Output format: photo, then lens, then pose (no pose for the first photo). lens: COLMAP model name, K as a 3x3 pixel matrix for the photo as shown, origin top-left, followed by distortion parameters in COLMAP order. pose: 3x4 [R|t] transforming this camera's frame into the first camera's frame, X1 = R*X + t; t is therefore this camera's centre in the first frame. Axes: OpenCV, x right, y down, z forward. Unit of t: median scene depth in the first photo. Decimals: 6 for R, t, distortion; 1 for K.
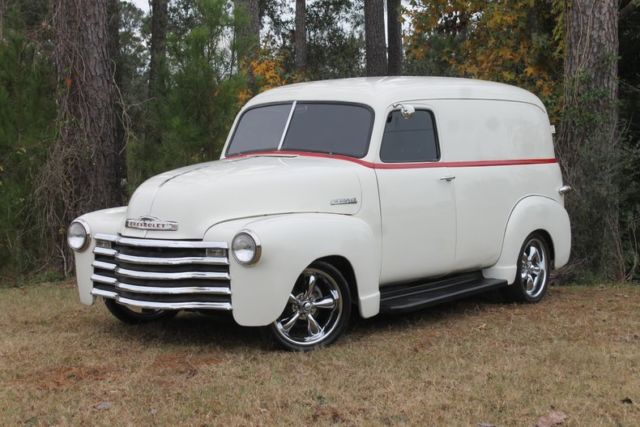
lens RADIAL K [[1138.3, 0, 322.0], [0, 1138.3, 201.2], [0, 0, 1]] dist [0.014615, 0.116745]
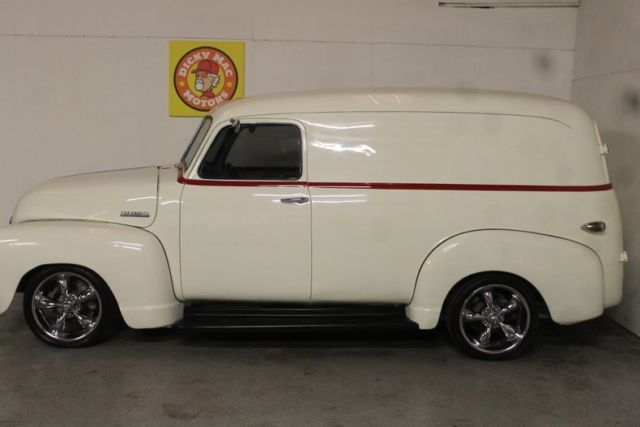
lens RADIAL K [[728.6, 0, 320.0], [0, 728.6, 213.5], [0, 0, 1]] dist [-0.068648, 0.006786]
pose [[0.607779, 0.099290, -0.787874, 0.624729], [-0.055980, 0.995041, 0.082214, -0.062402], [0.792130, -0.005863, 0.610324, 0.707162]]
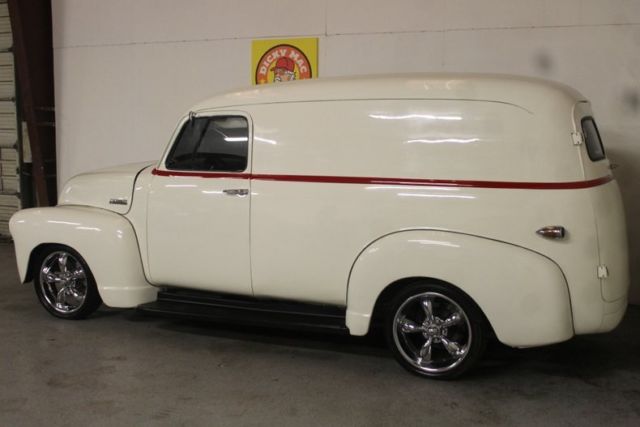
lens RADIAL K [[728.6, 0, 320.0], [0, 728.6, 213.5], [0, 0, 1]] dist [-0.068648, 0.006786]
pose [[0.217089, 0.110842, -0.969838, 0.740498], [-0.052332, 0.993425, 0.101823, -0.070056], [0.974748, 0.028649, 0.221462, 1.004694]]
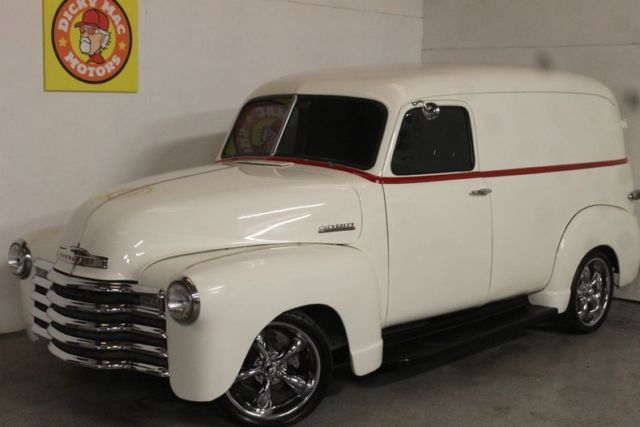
lens RADIAL K [[981.2, 0, 320.0], [0, 981.2, 213.5], [0, 0, 1]] dist [-0.006037, 0.061770]
pose [[0.992261, 0.021367, -0.122316, 0.088051], [-0.013380, 0.997746, 0.065757, -0.052963], [0.123445, -0.063611, 0.990310, 0.312260]]
